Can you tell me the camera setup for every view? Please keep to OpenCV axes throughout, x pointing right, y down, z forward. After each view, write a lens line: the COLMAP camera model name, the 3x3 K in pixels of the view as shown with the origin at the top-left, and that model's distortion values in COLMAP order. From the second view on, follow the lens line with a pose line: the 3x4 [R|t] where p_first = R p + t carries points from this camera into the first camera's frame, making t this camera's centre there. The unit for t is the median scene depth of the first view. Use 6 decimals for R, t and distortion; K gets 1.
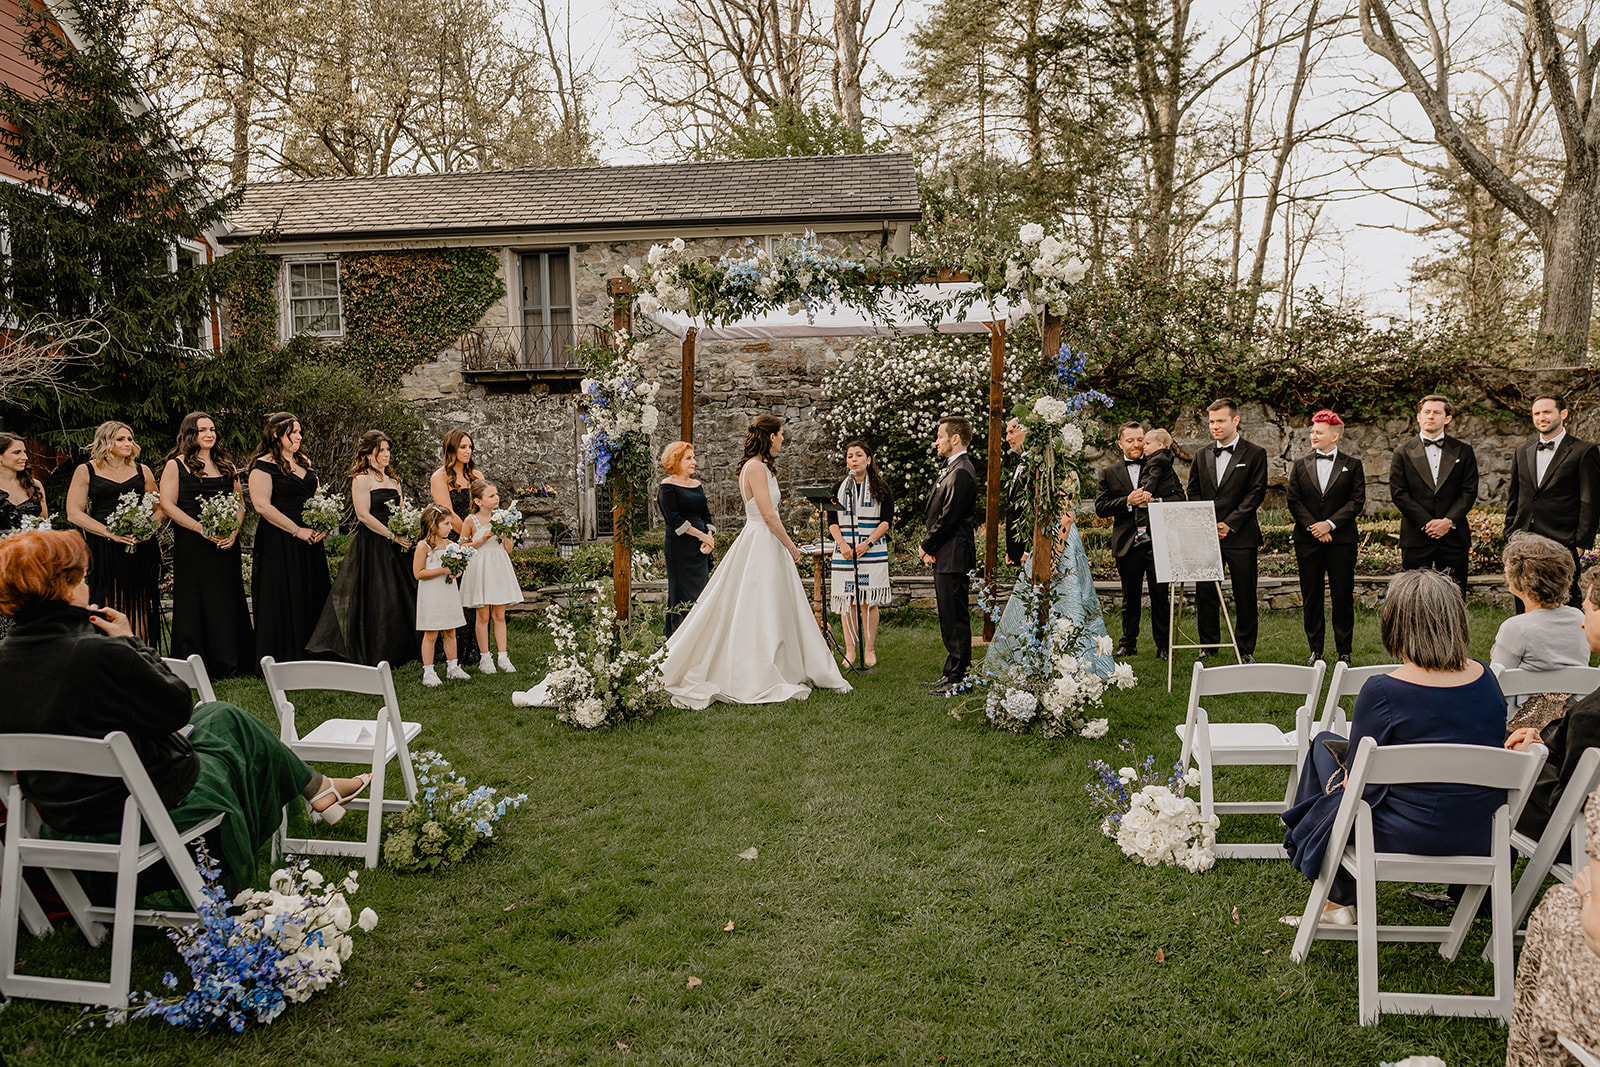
lens RADIAL K [[1033.3, 0, 795.6], [0, 1033.3, 537.5], [0, 0, 1]] dist [-0.002504, 0.000301]
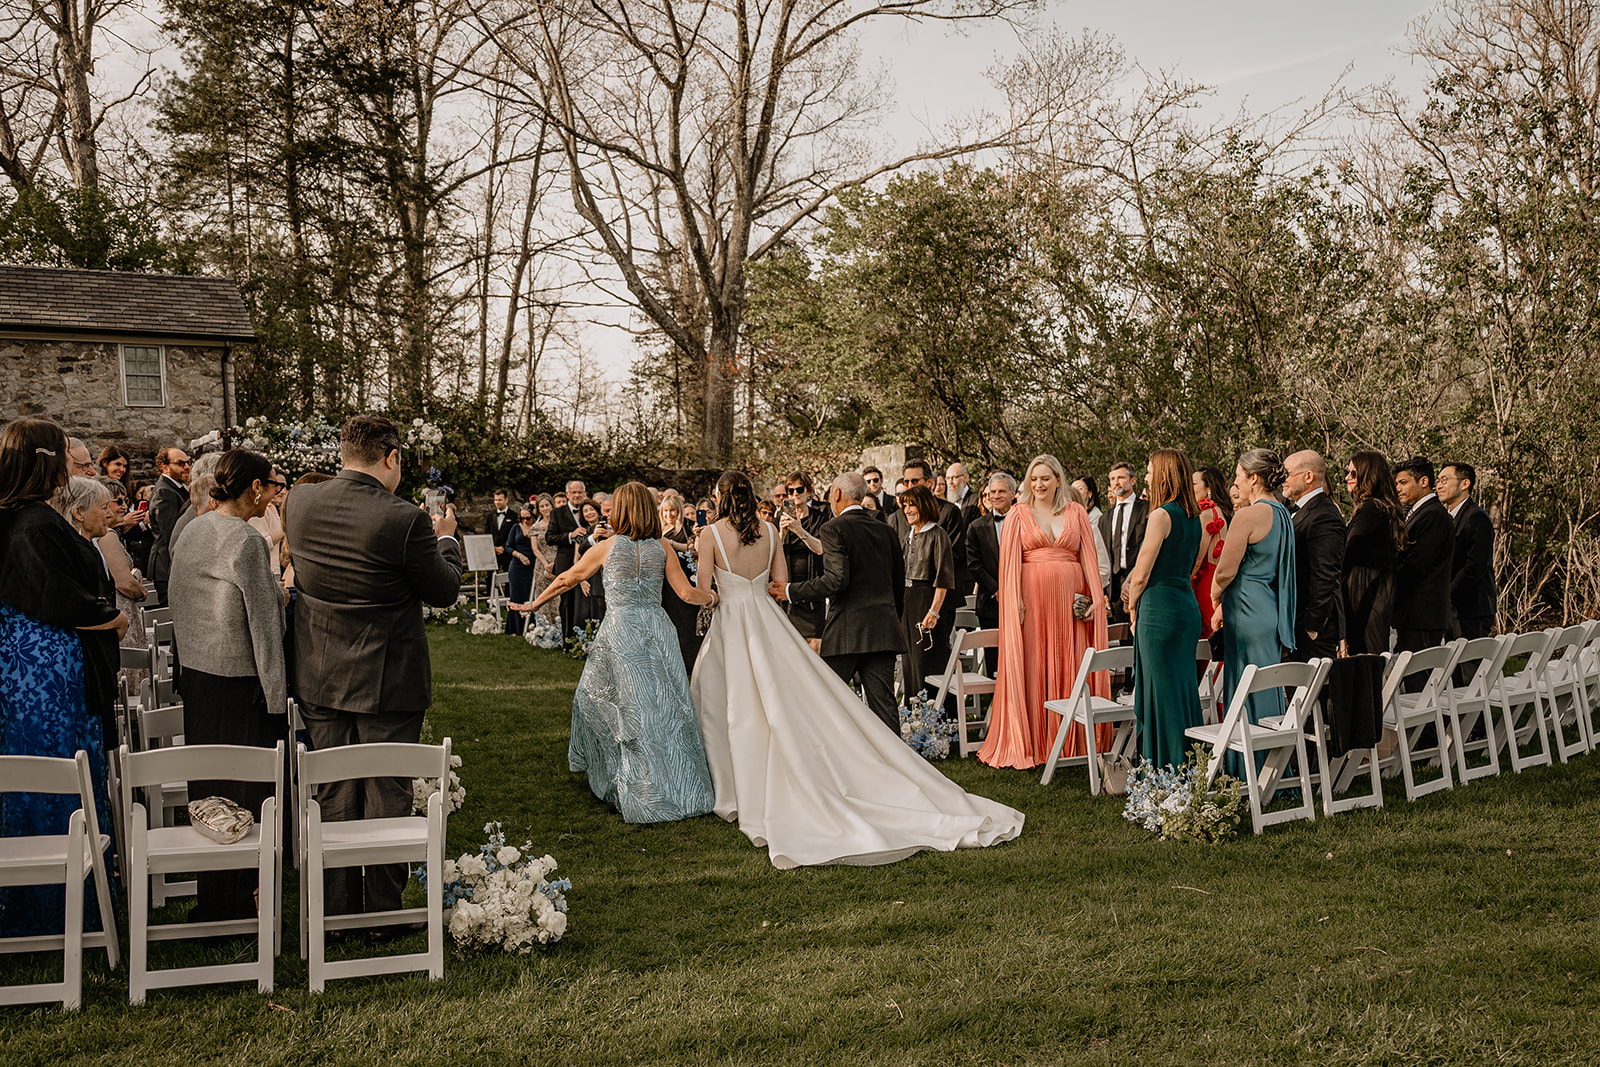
lens RADIAL K [[1122.8, 0, 798.4], [0, 1122.8, 534.6], [0, 0, 1]] dist [-0.002406, -0.002107]
pose [[0.783823, -0.007777, 0.620936, -0.194203], [0.058661, 0.996377, -0.061569, 0.050774], [-0.618207, 0.084684, 0.781440, -0.435551]]
